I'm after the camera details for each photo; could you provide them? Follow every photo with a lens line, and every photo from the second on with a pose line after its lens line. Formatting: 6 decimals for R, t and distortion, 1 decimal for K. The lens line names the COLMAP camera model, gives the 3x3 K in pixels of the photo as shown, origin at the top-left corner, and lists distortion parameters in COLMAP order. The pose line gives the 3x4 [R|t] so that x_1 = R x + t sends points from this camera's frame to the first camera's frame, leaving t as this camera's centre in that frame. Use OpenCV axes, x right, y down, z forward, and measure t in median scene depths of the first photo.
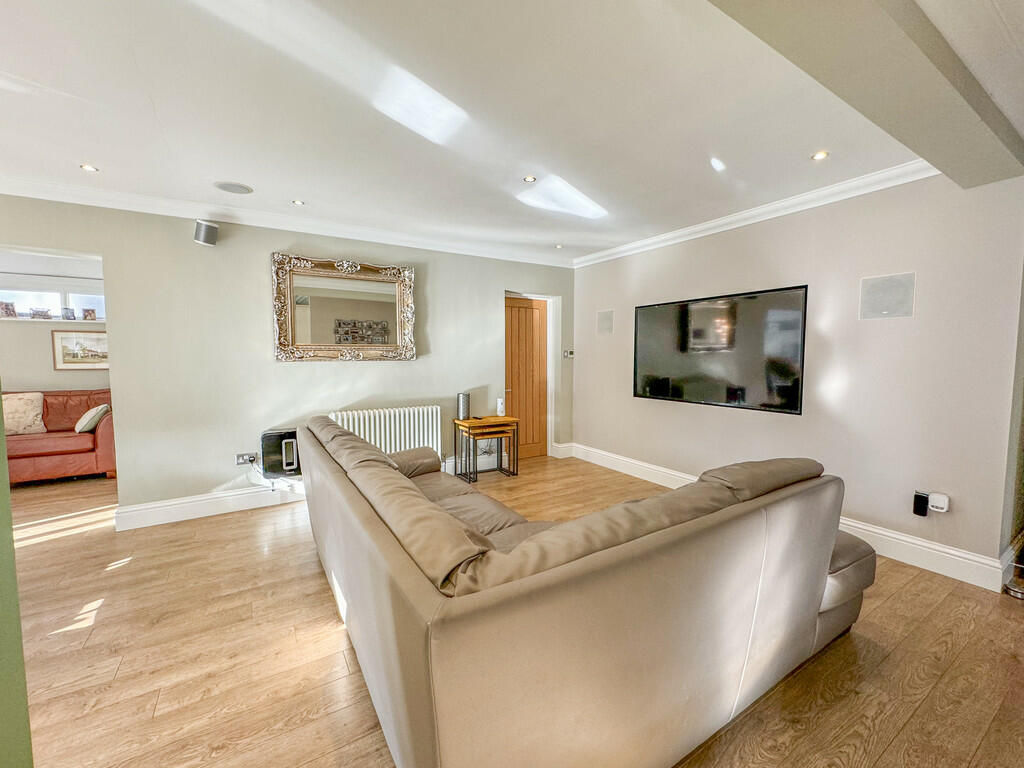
lens RADIAL K [[419.8, 0, 507.8], [0, 419.8, 382.6], [0, 0, 1]] dist [-0.001557, 0.000010]
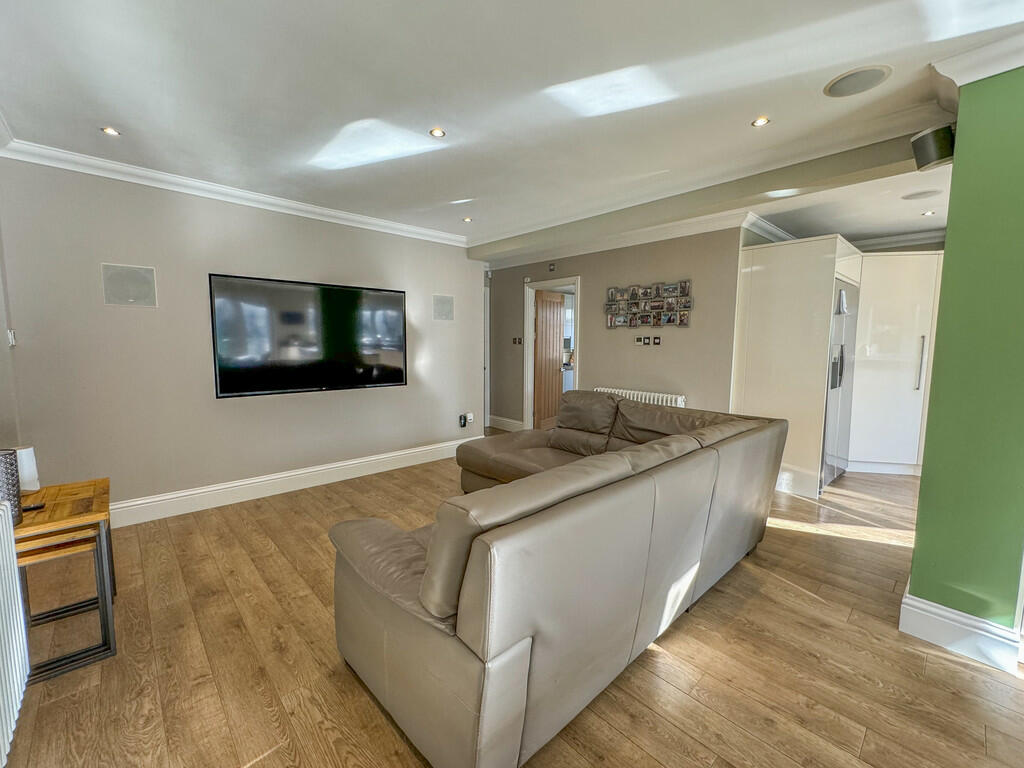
lens RADIAL K [[427.5, 0, 512.8], [0, 427.5, 384.4], [0, 0, 1]] dist [-0.000881, -0.000128]
pose [[-0.198678, -0.098840, 0.975068, -0.566428], [0.059200, 0.991875, 0.112606, -0.047991], [-0.978275, 0.080097, -0.191213, 0.695493]]
